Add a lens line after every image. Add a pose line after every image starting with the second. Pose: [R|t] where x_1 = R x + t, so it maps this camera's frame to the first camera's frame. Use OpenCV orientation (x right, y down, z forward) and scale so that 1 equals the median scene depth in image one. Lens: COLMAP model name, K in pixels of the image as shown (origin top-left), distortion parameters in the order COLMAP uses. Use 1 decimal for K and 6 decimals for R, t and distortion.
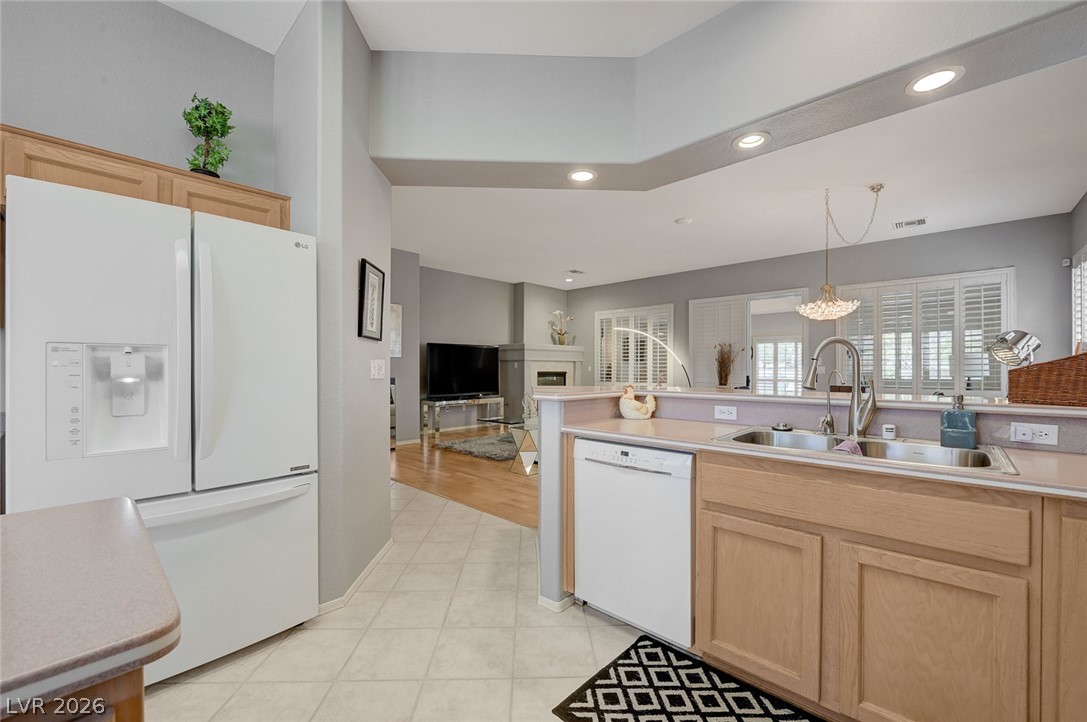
lens RADIAL K [[436.6, 0, 547.1], [0, 436.6, 368.0], [0, 0, 1]] dist [-0.007436, 0.000275]
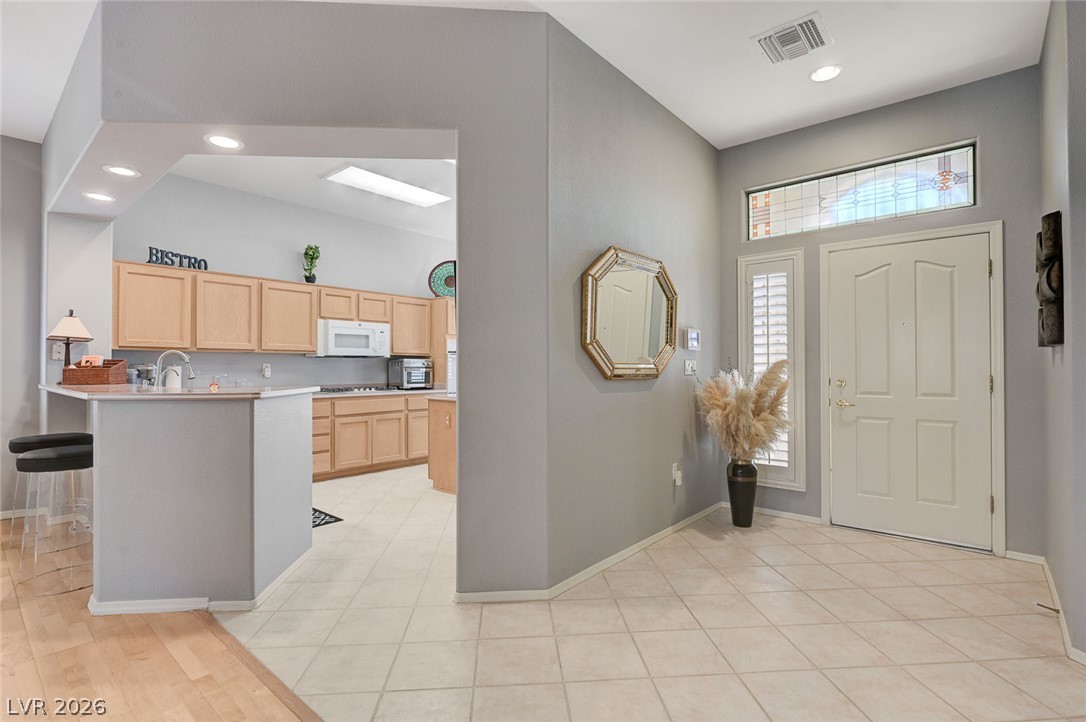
lens RADIAL K [[515.8, 0, 543.7], [0, 515.8, 367.2], [0, 0, 1]] dist [-0.002246, -0.000147]
pose [[-0.999414, 0.000056, -0.034226, -0.220303], [0.000120, 0.999998, -0.001854, 0.001020], [0.034226, -0.001857, -0.999412, 0.873330]]
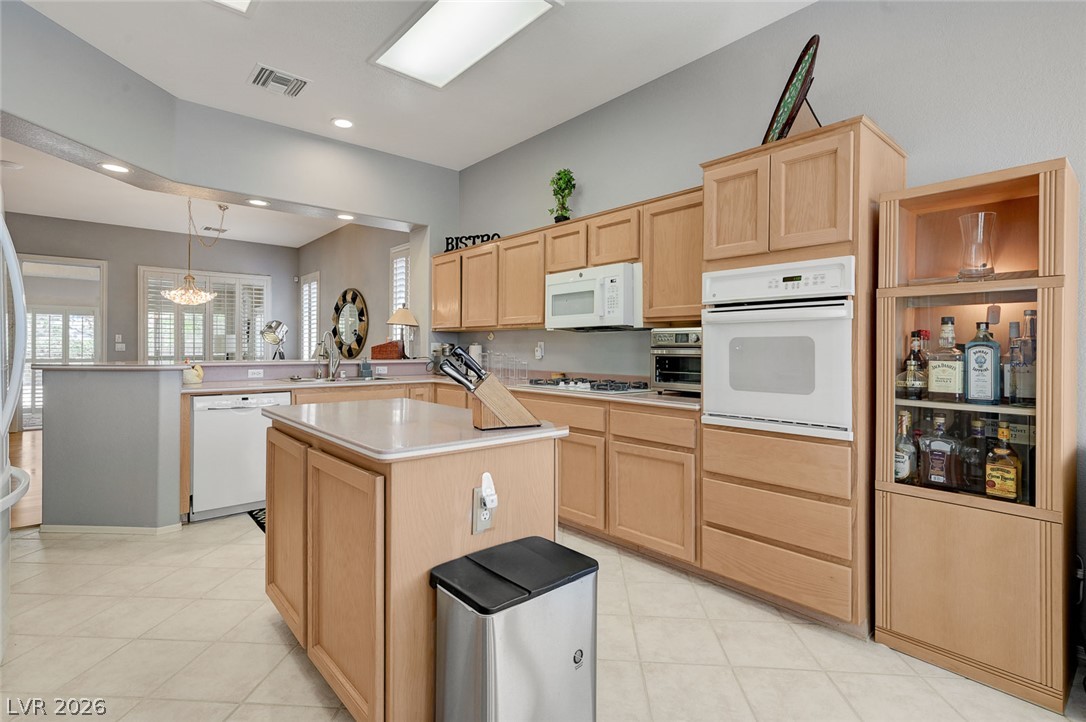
lens RADIAL K [[521.6, 0, 542.4], [0, 521.6, 348.6], [0, 0, 1]] dist [0.012118, -0.000022]
pose [[0.111776, -0.002955, 0.993729, -0.478990], [-0.003890, 0.999987, 0.003411, 0.000081], [-0.993726, -0.004247, 0.111763, -0.089119]]
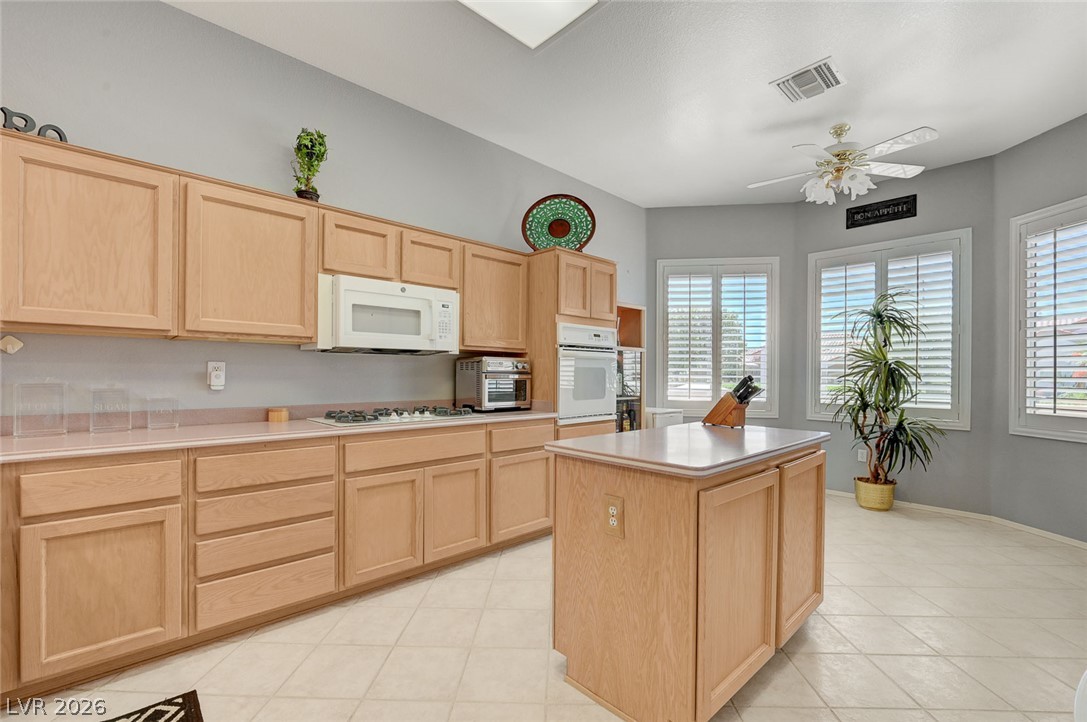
lens RADIAL K [[473.6, 0, 543.8], [0, 473.6, 381.5], [0, 0, 1]] dist [-0.001966, -0.000258]
pose [[-0.997316, -0.008766, 0.072685, -0.085106], [-0.007666, 0.999852, 0.015393, 0.001152], [-0.072810, 0.014794, -0.997236, 0.365896]]
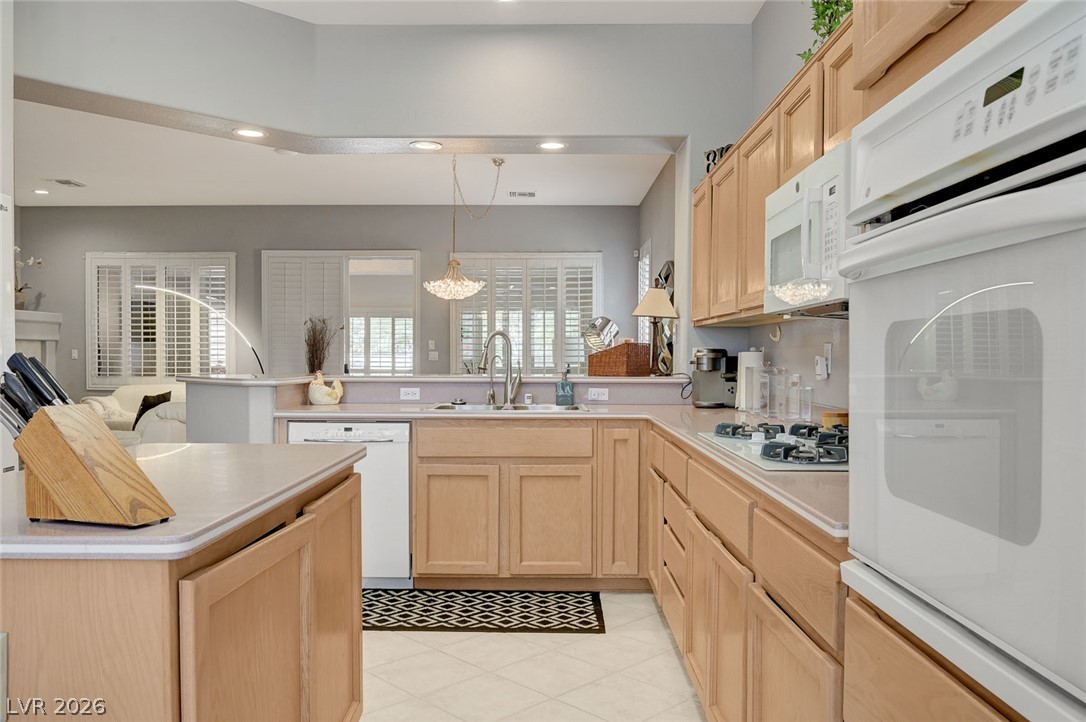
lens RADIAL K [[829.6, 0, 540.3], [0, 829.6, 373.2], [0, 0, 1]] dist [-0.028840, 0.002808]
pose [[0.739478, -0.014128, 0.673033, -0.264170], [-0.002341, 0.999720, 0.023558, -0.000029], [-0.673177, -0.018996, 0.739237, -0.269180]]
